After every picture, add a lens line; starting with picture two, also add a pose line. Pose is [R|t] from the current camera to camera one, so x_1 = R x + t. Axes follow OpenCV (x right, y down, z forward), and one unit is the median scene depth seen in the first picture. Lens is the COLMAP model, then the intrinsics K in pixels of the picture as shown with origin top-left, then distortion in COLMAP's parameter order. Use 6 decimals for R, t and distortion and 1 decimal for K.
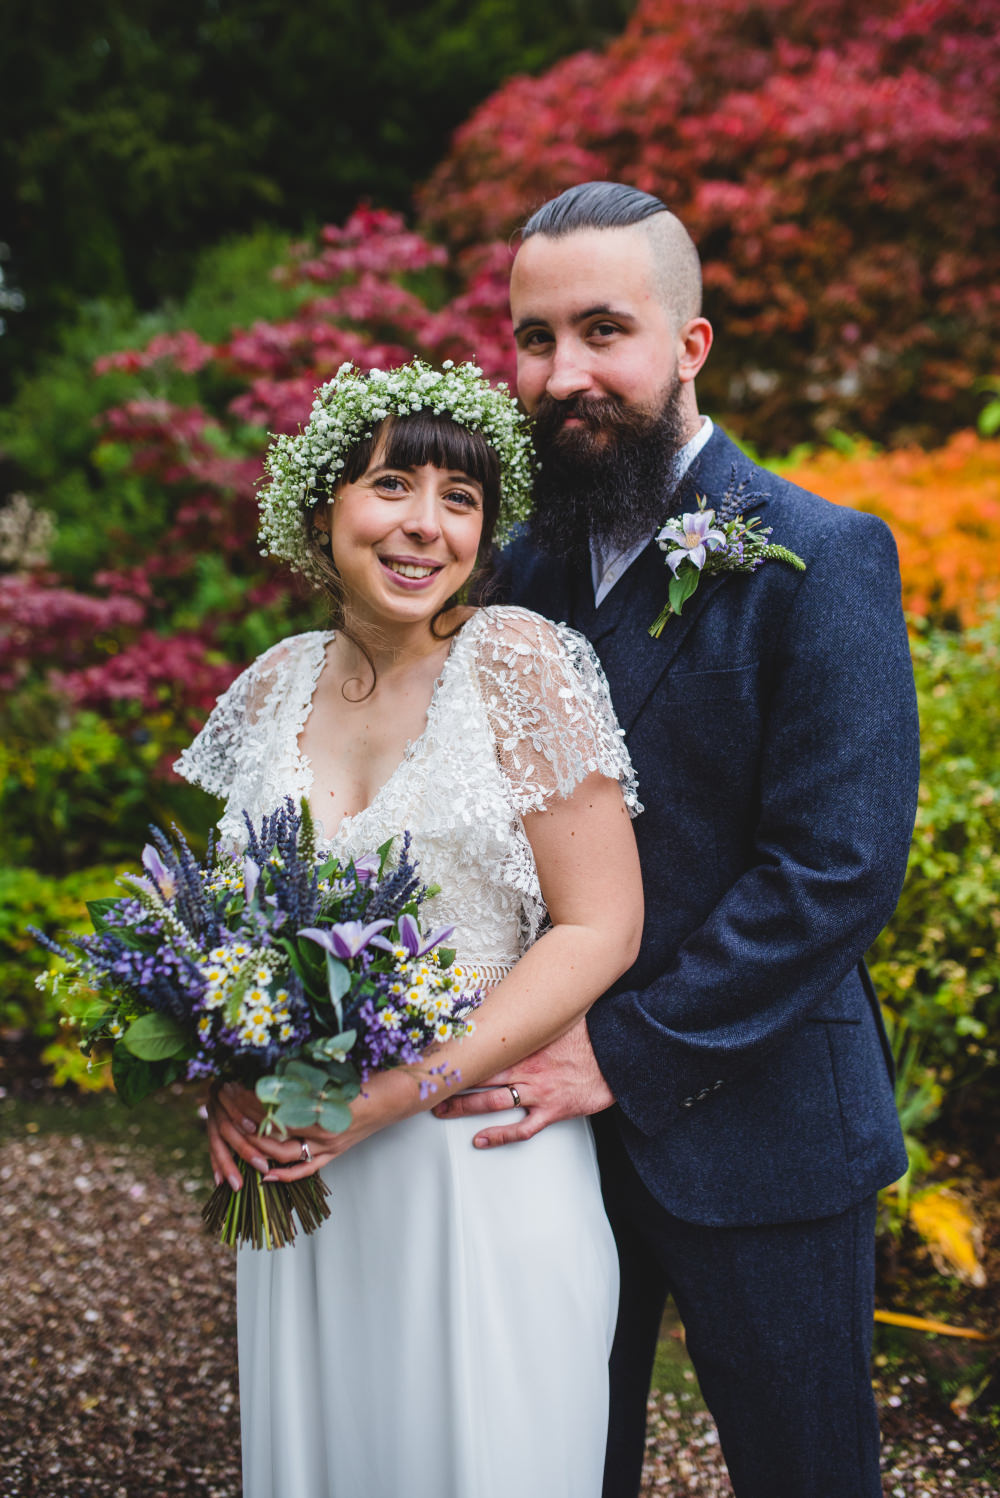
lens RADIAL K [[1511.2, 0, 535.4], [0, 1511.2, 772.3], [0, 0, 1]] dist [-0.078699, 0.095920]
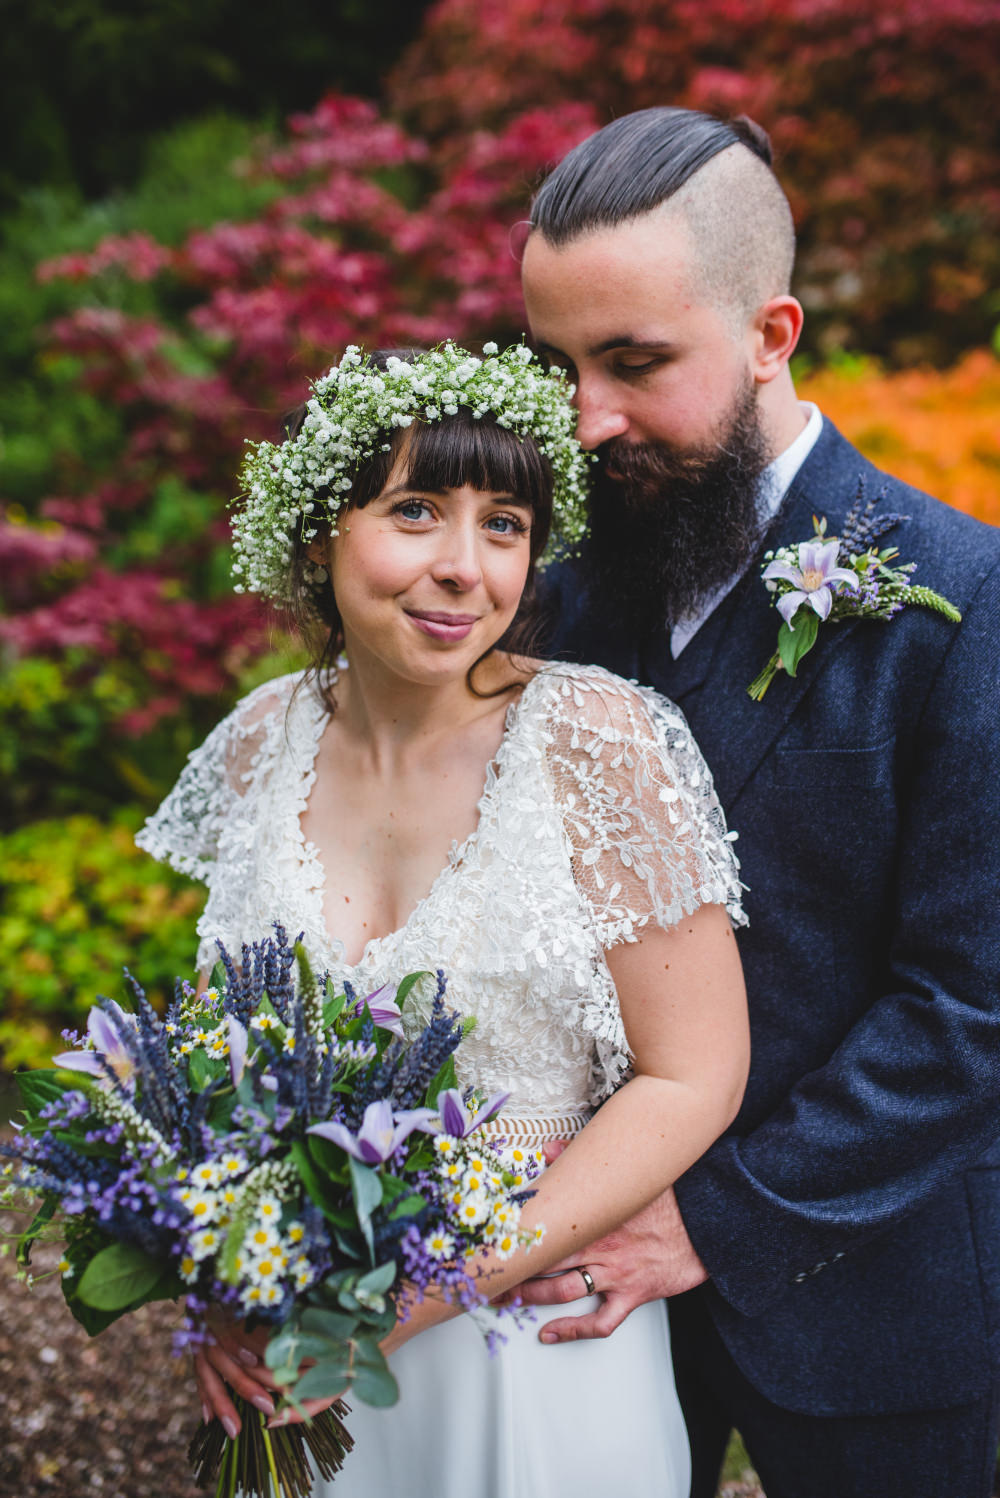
lens RADIAL K [[1511.2, 0, 535.4], [0, 1511.2, 772.3], [0, 0, 1]] dist [-0.078699, 0.095920]
pose [[0.999608, 0.000901, 0.027982, -0.031955], [-0.002780, 0.997737, 0.067173, -0.054105], [-0.027858, -0.067225, 0.997349, 0.128151]]
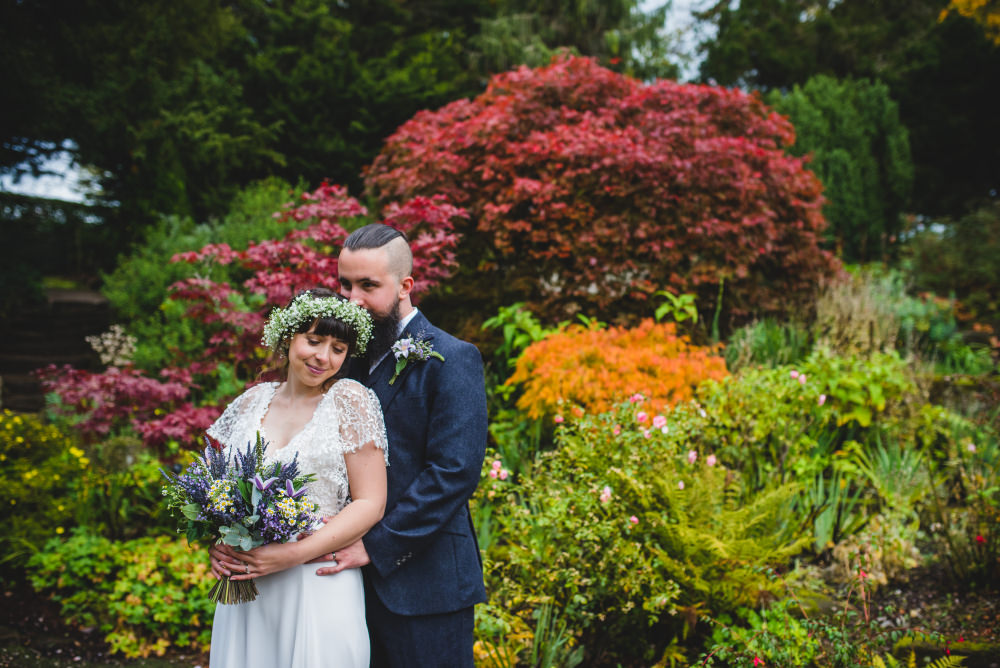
lens RADIAL K [[1008.8, 0, 500.0], [0, 1008.8, 334.0], [0, 0, 1]] dist [-0.078699, 0.095920]
pose [[0.997183, 0.051128, 0.054887, 0.077582], [-0.039459, 0.979840, -0.195851, 0.078678], [-0.063794, 0.193133, 0.979097, -0.372645]]
